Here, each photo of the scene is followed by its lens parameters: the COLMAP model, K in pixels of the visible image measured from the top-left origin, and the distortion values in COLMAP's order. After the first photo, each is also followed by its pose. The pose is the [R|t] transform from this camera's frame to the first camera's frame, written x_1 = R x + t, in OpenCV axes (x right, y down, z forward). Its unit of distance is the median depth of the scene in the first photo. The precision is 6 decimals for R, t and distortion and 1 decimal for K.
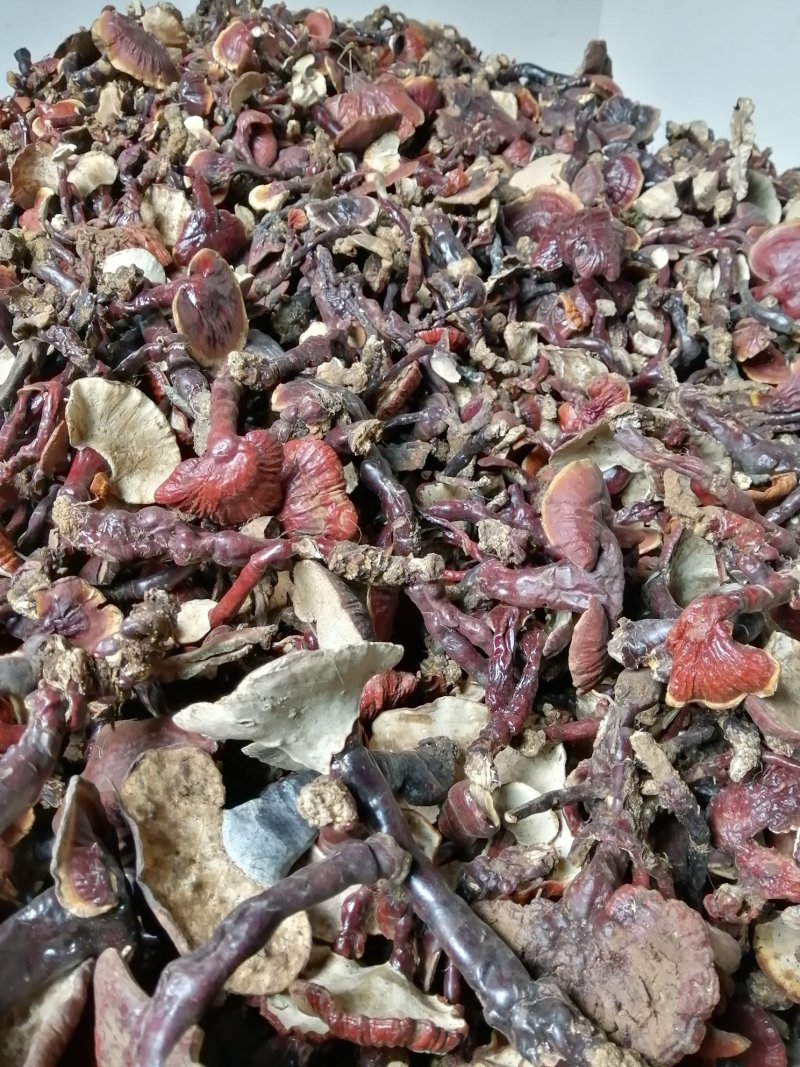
lens RADIAL K [[897.0, 0, 386.8], [0, 897.0, 532.6], [0, 0, 1]] dist [-0.007750, 0.005294]
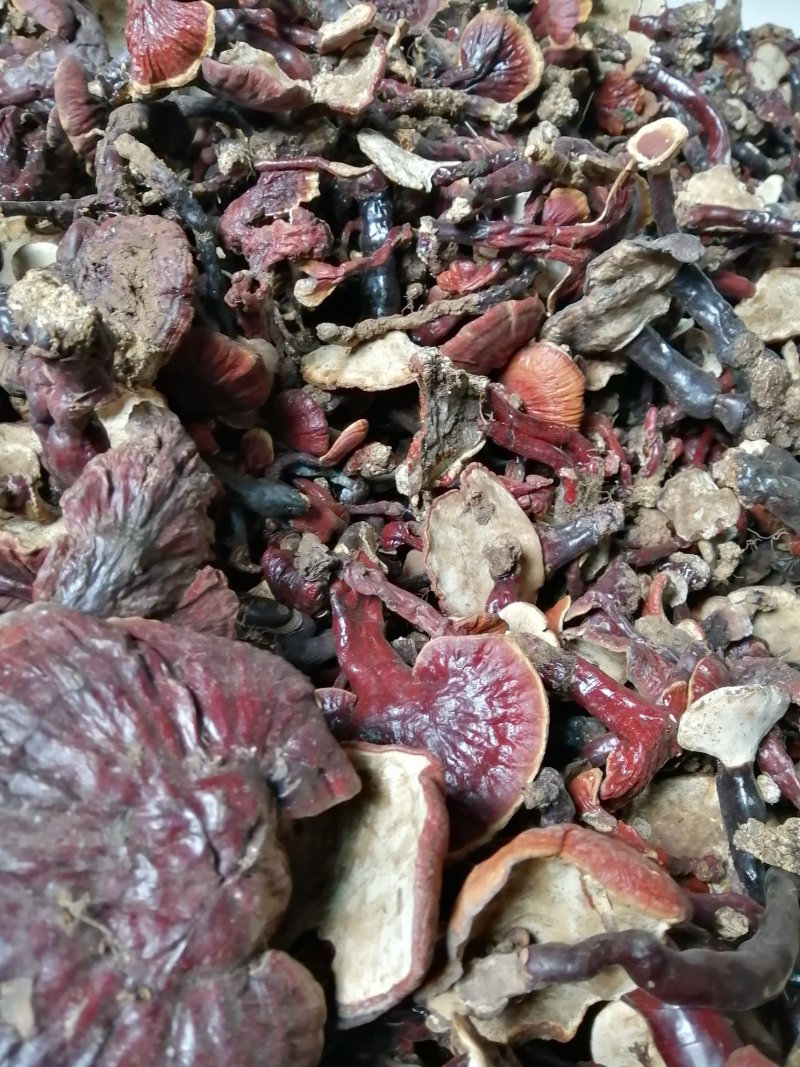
lens RADIAL K [[897.7, 0, 385.1], [0, 897.7, 546.9], [0, 0, 1]] dist [-0.016704, 0.009681]
pose [[0.936657, -0.223819, 0.269403, 0.094523], [0.206896, 0.974211, 0.090037, 0.338056], [-0.282607, -0.028595, 0.958809, -0.043057]]
